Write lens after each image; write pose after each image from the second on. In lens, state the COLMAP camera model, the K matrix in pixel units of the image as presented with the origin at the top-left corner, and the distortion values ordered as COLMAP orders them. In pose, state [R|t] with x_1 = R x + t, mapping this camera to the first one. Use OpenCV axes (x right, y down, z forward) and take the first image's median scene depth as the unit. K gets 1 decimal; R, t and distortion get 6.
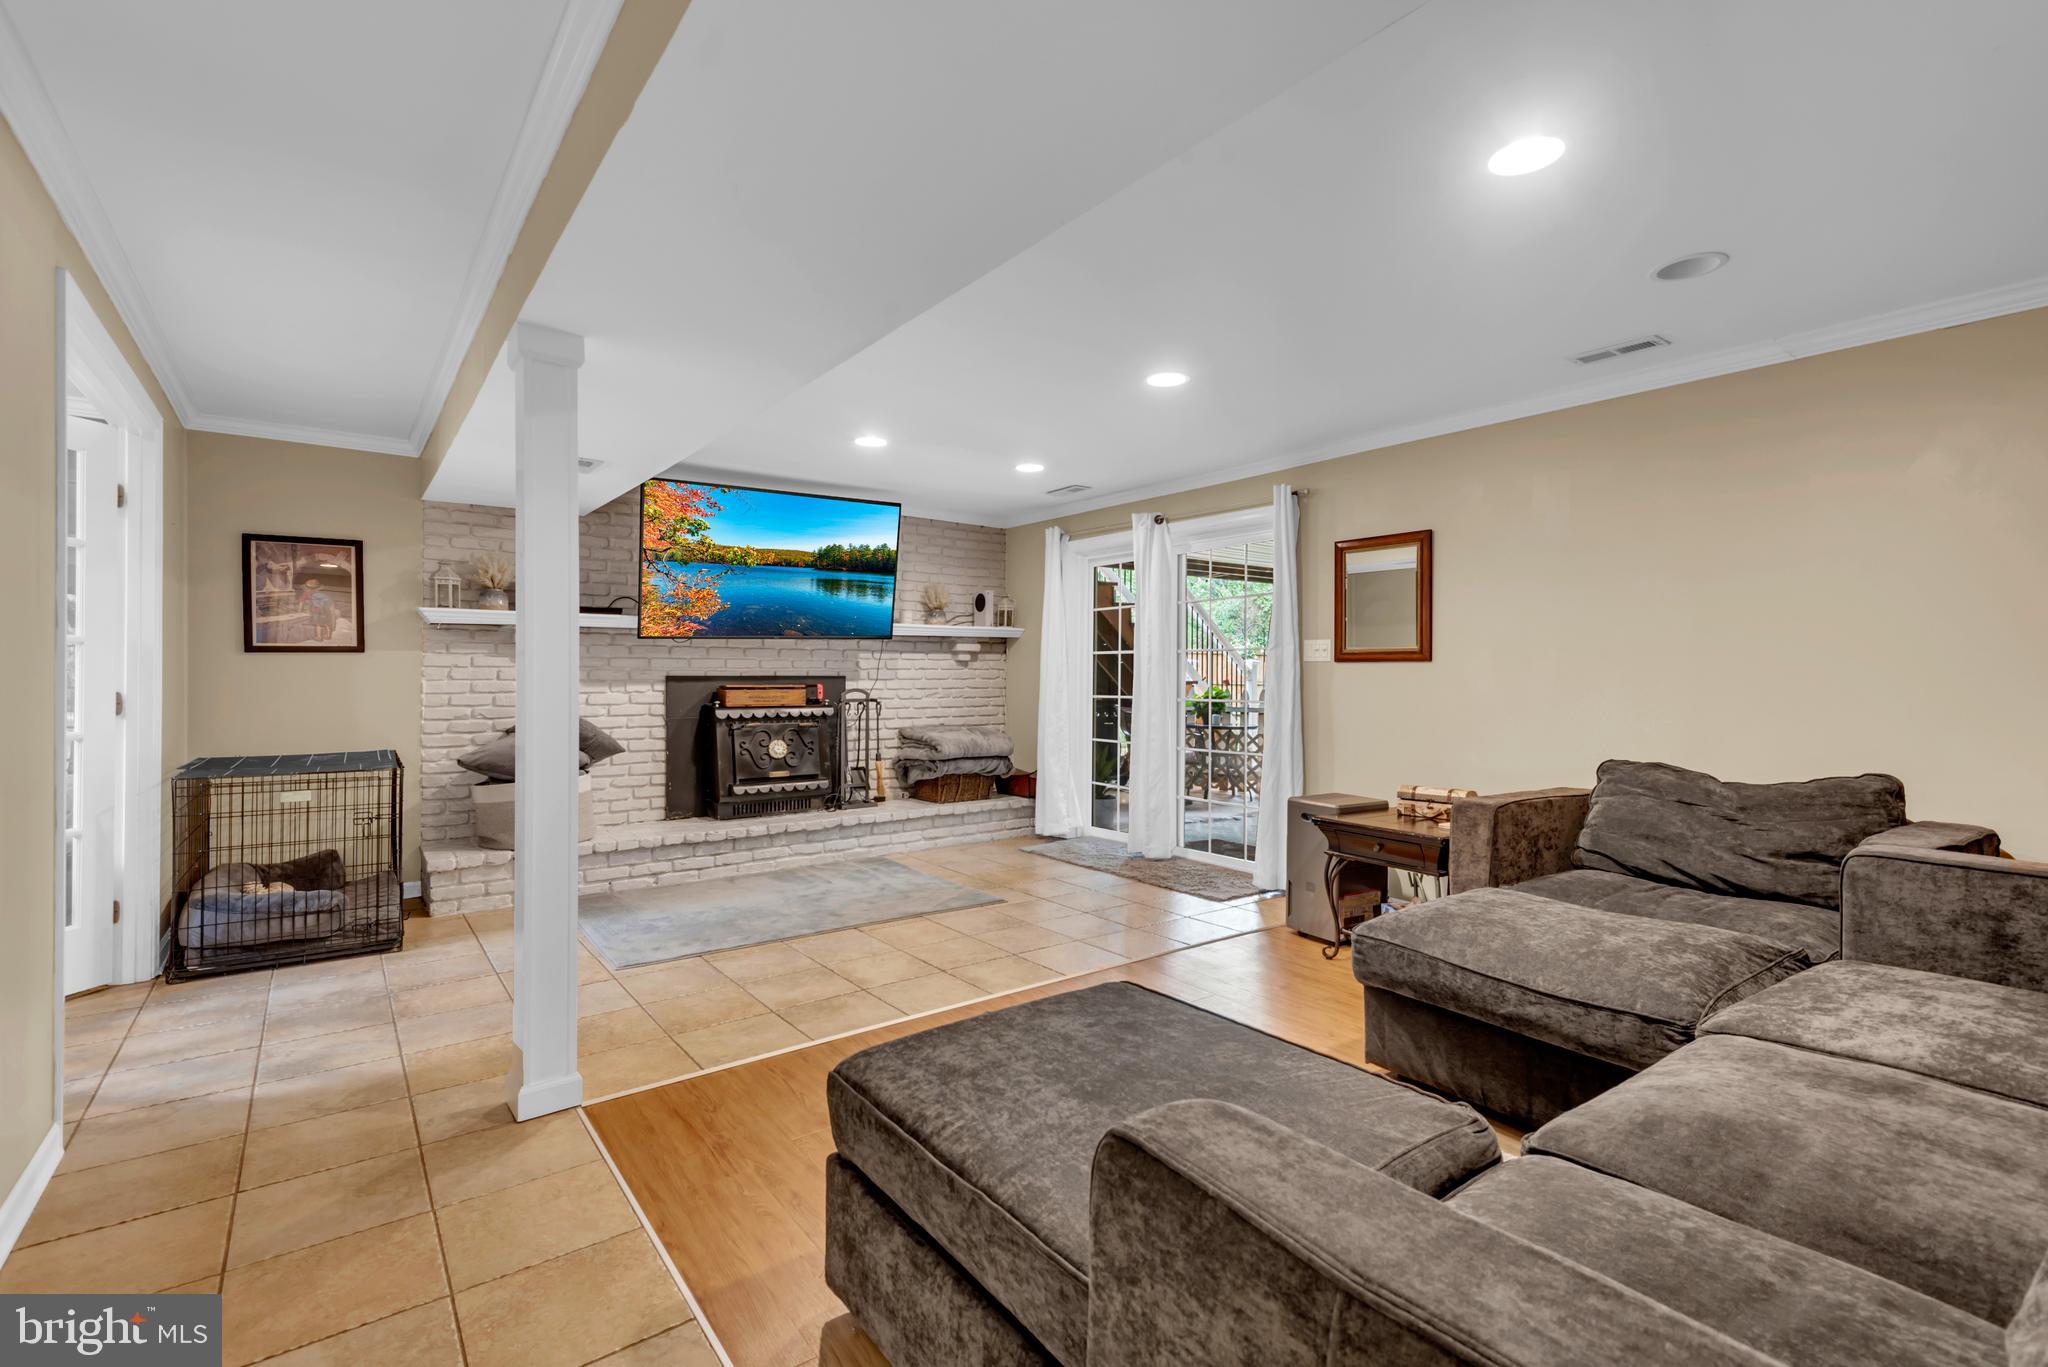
lens RADIAL K [[918.2, 0, 1033.7], [0, 918.2, 670.7], [0, 0, 1]] dist [0.020207, -0.011770]
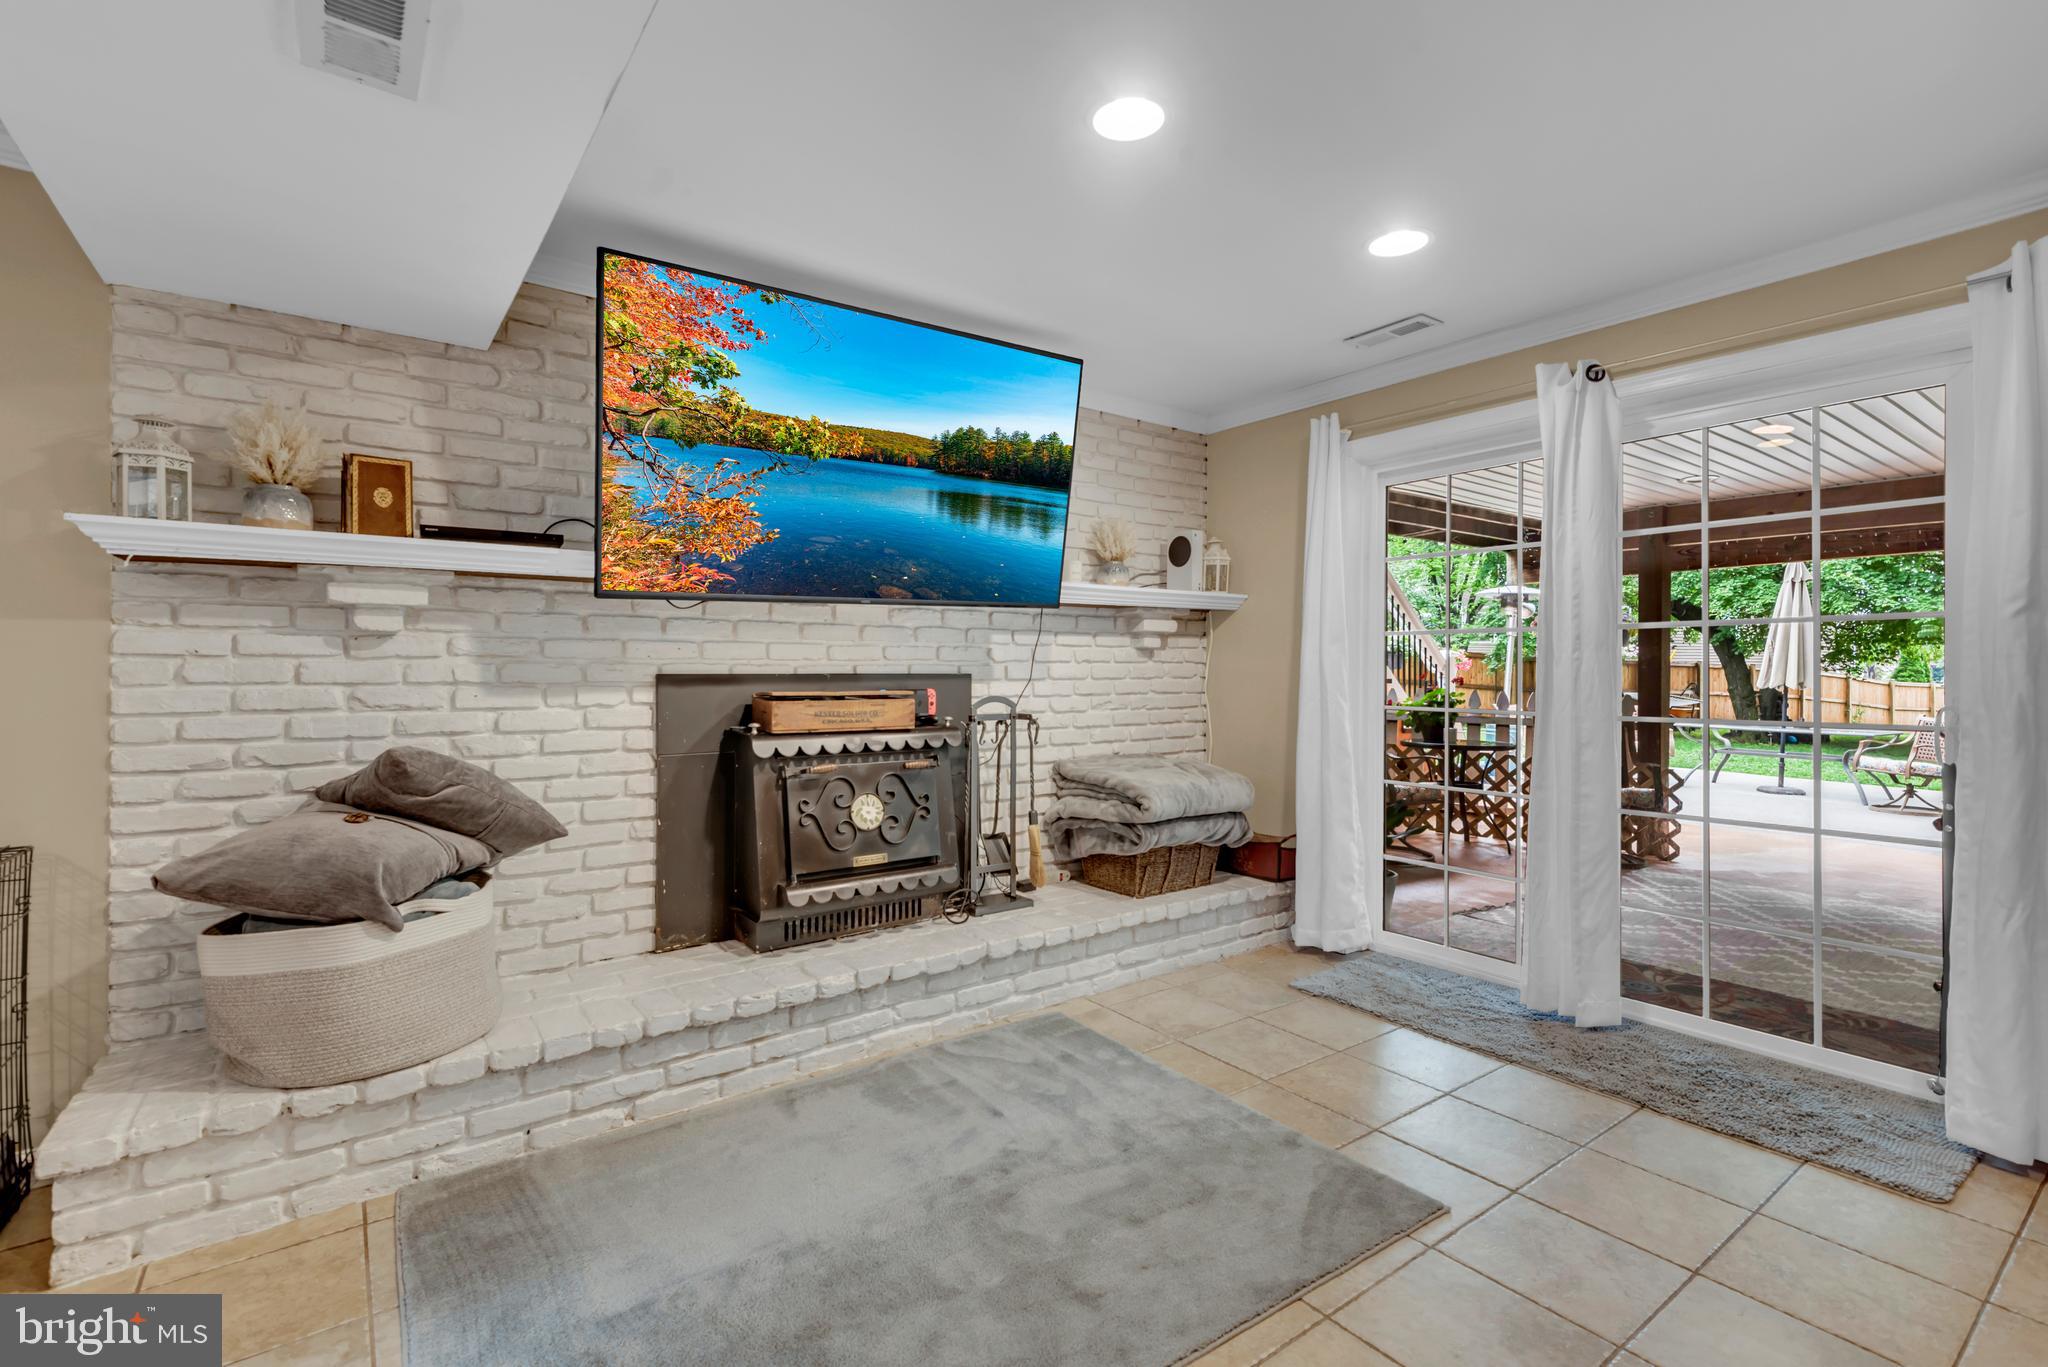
lens RADIAL K [[918.2, 0, 1027.0], [0, 918.2, 678.1], [0, 0, 1]] dist [0.020207, -0.011770]
pose [[0.999750, 0.000893, -0.022351, -0.174015], [-0.000539, 0.999875, 0.015818, -0.000453], [0.022362, -0.015802, 0.999625, 0.473226]]
